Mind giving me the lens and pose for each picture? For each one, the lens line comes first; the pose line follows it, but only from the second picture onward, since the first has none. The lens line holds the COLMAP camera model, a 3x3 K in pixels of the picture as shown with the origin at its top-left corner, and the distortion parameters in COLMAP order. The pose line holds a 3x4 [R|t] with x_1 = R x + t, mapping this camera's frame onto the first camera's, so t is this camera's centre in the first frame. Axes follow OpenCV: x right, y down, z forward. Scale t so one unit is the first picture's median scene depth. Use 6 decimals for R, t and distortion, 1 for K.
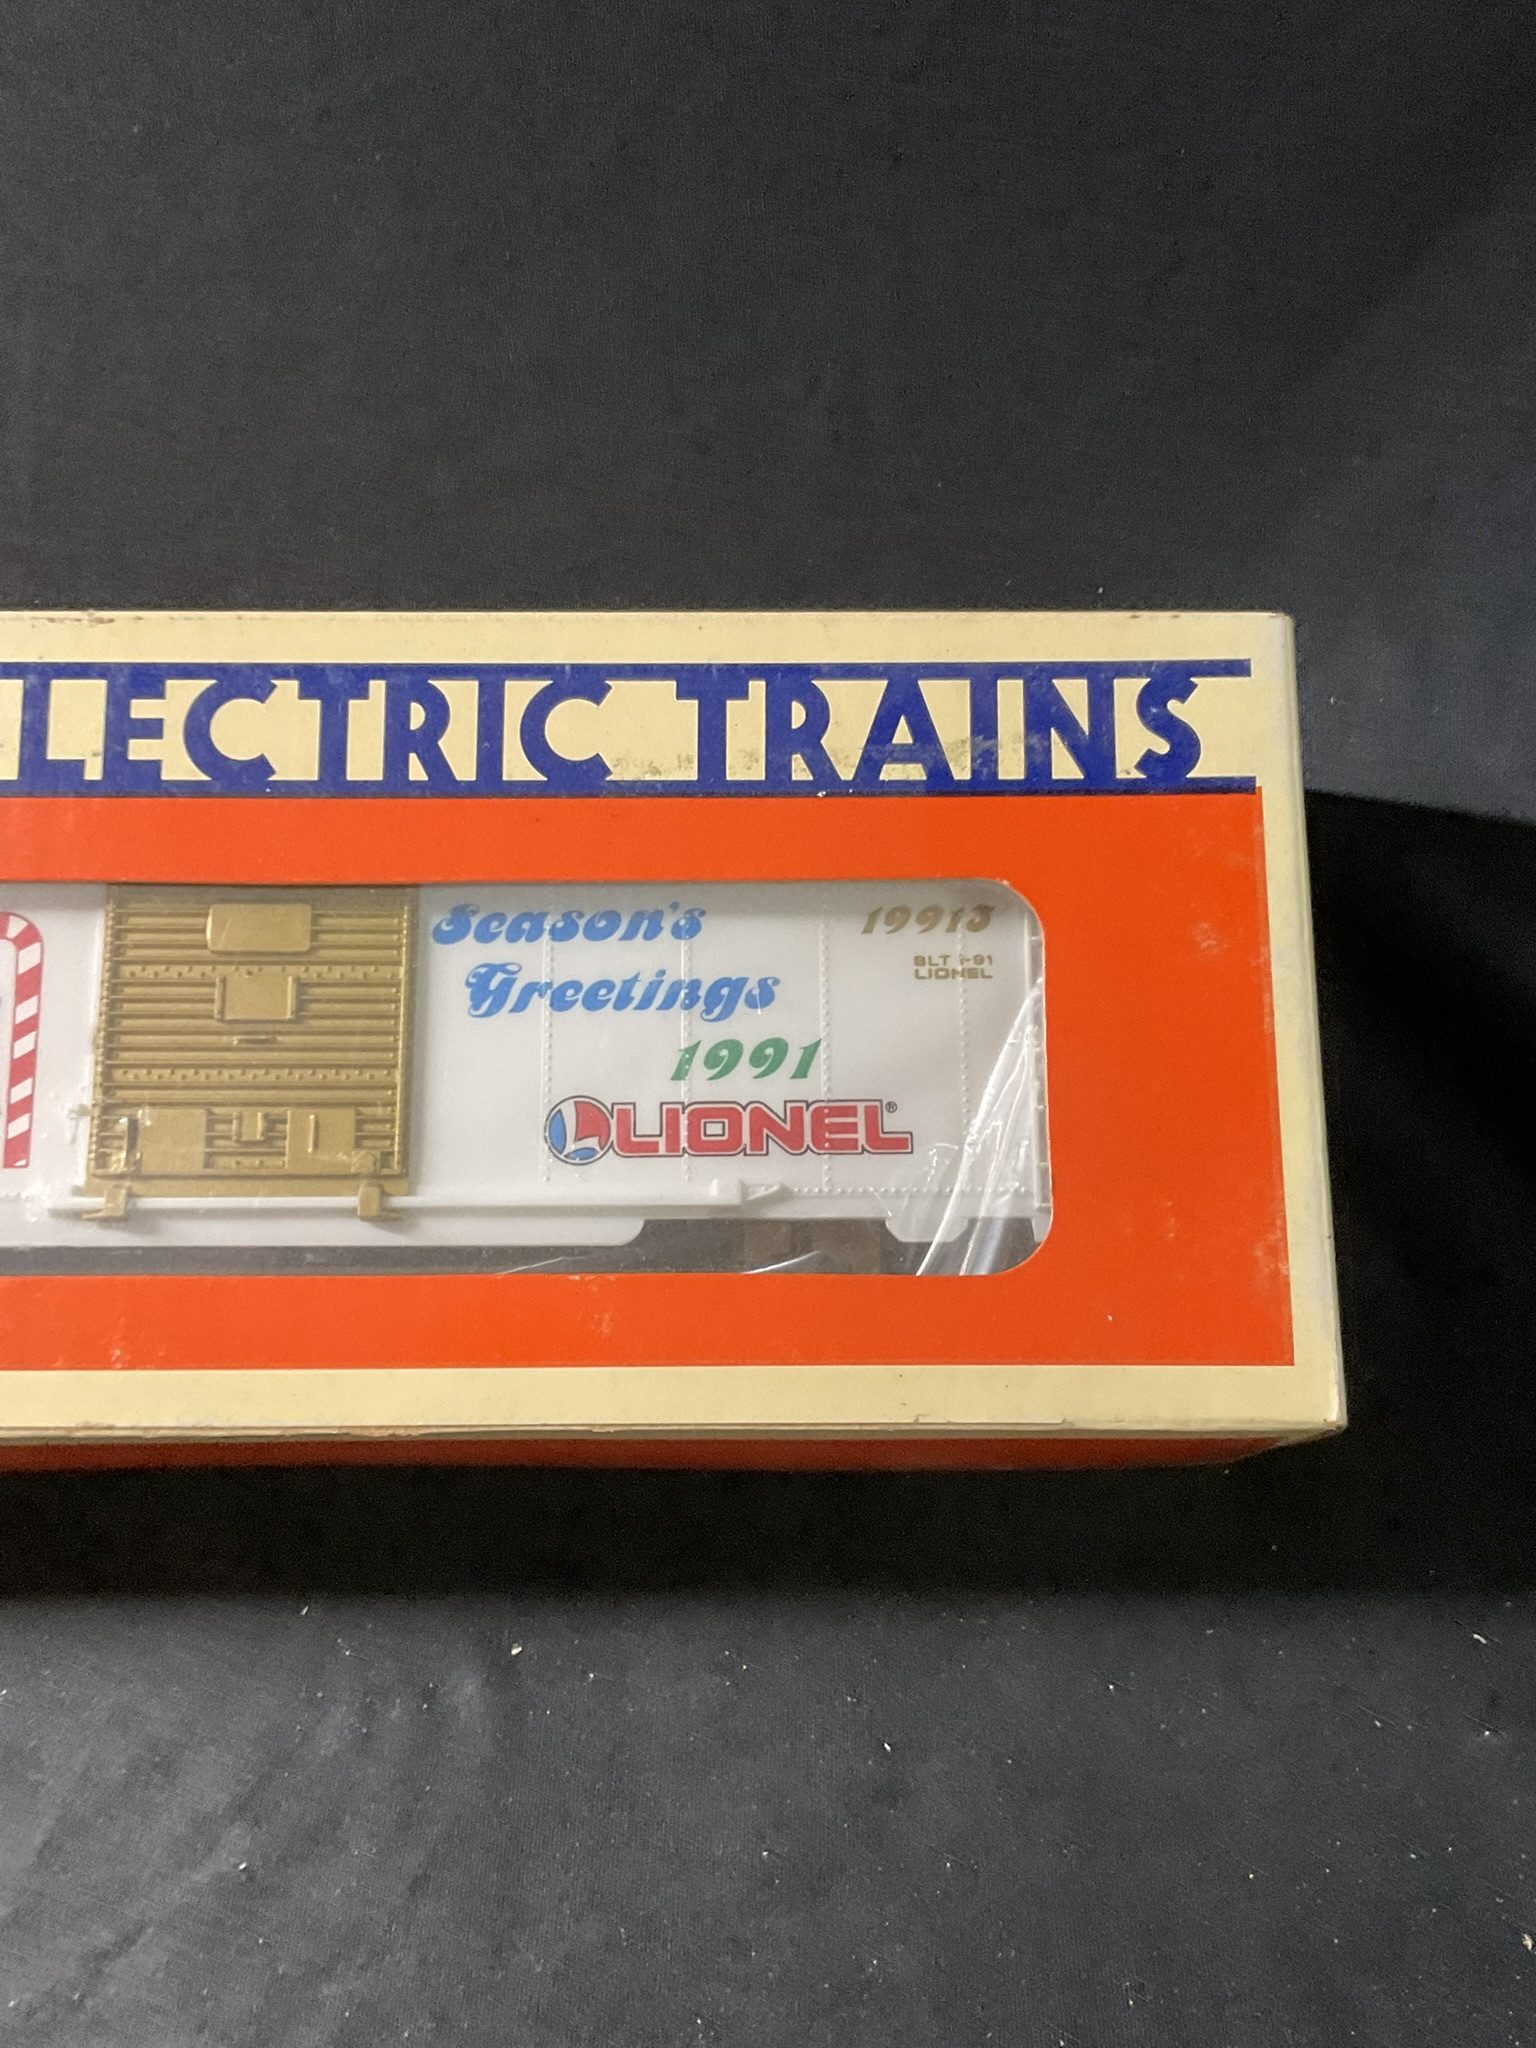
lens RADIAL K [[1892.5, 0, 769.4], [0, 1892.5, 1014.7], [0, 0, 1]] dist [0.033456, 0.000000]
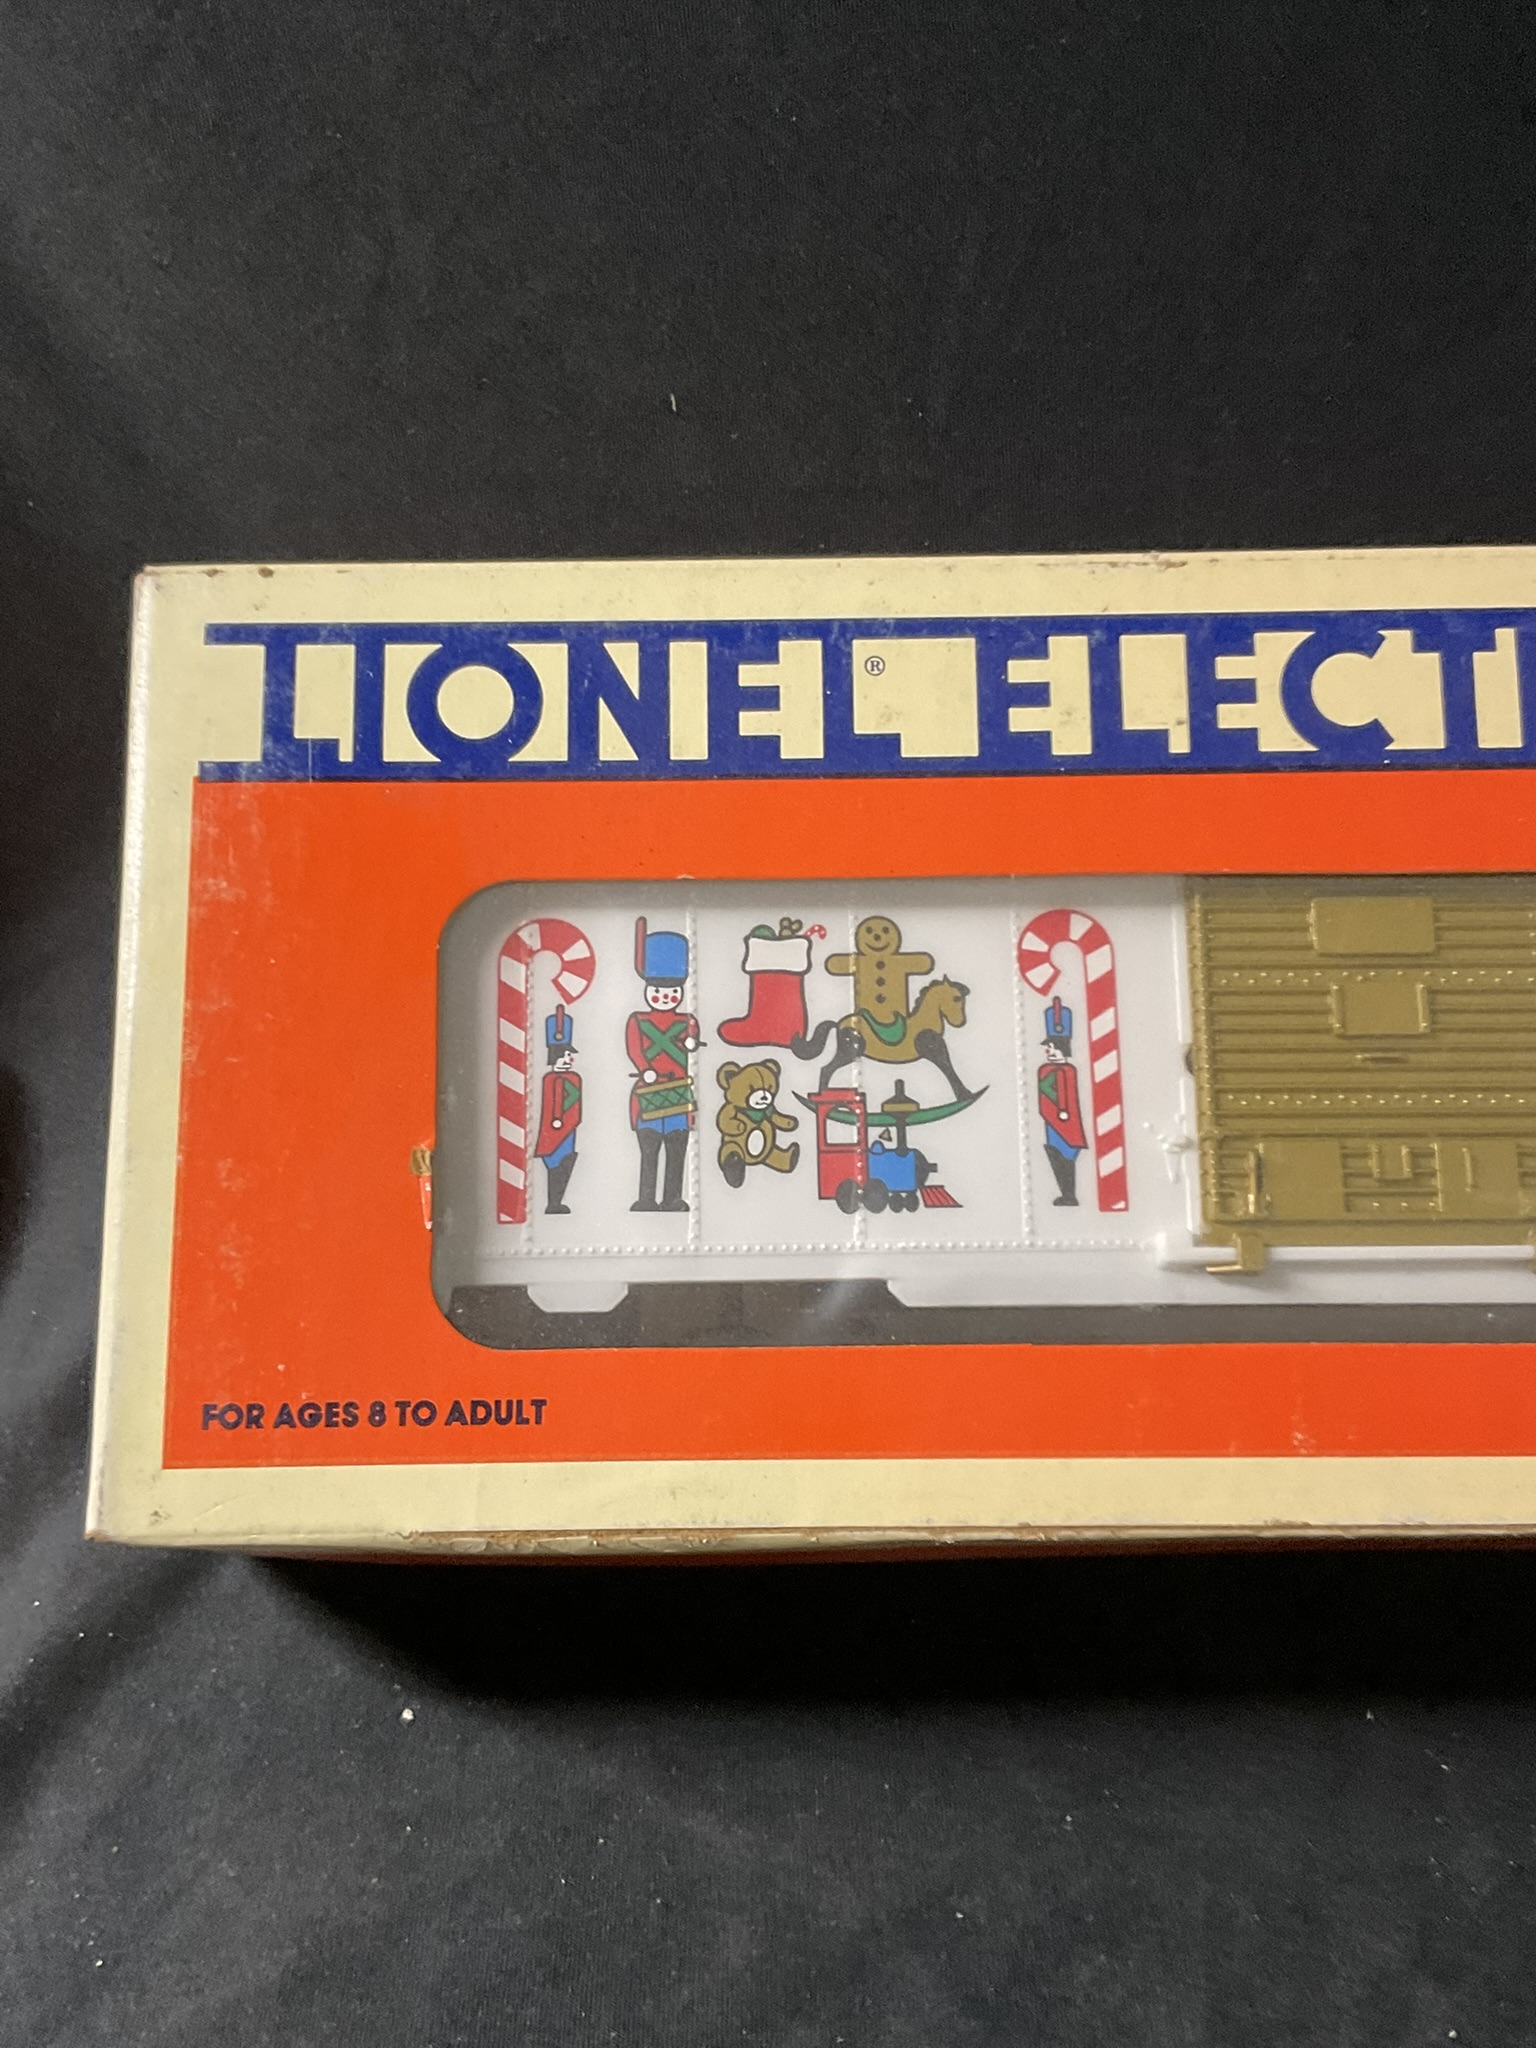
lens RADIAL K [[2244.1, 0, 776.4], [0, 2244.1, 975.6], [0, 0, 1]] dist [0.129822, 0.000000]
pose [[0.999853, -0.010195, 0.013791, -0.547995], [0.010571, 0.999567, -0.027469, 0.001396], [-0.013505, 0.027611, 0.999528, 0.001872]]
